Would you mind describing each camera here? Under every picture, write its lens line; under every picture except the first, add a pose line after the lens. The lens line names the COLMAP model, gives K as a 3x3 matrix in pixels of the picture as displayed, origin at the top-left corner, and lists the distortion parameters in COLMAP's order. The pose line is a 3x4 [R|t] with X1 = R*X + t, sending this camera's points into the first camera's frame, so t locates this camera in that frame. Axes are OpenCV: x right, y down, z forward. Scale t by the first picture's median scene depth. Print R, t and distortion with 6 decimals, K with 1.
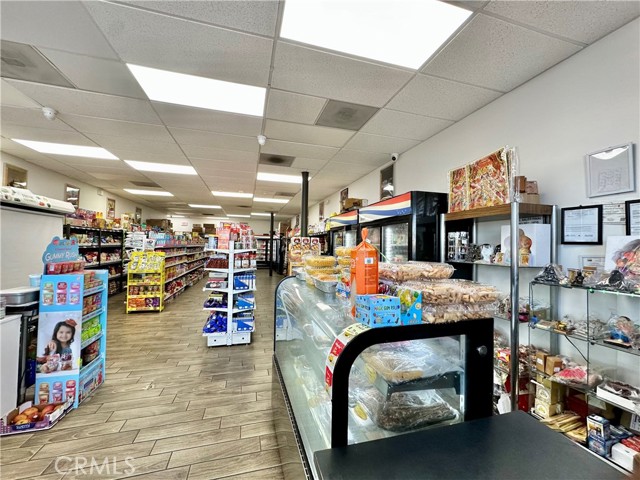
lens RADIAL K [[255.2, 0, 319.3], [0, 255.2, 239.8], [0, 0, 1]] dist [-0.002724, 0.000212]
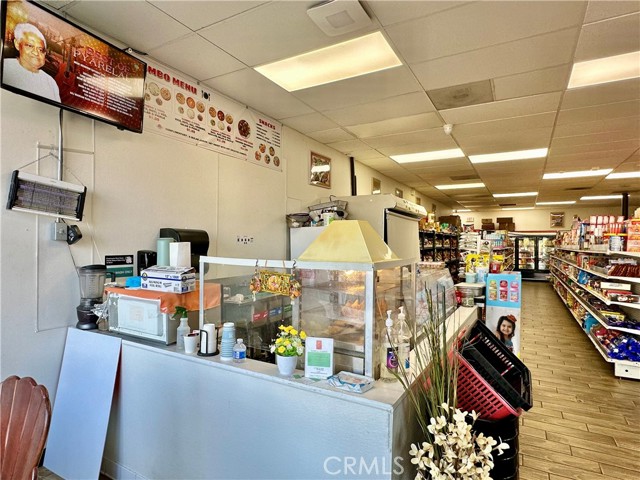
lens RADIAL K [[360.9, 0, 319.2], [0, 360.9, 242.7], [0, 0, 1]] dist [-0.002195, 0.000950]
pose [[0.698617, -0.013009, -0.715378, -0.275615], [0.020178, 0.999795, 0.001524, -0.010974], [0.715211, -0.015499, 0.698736, -0.418314]]
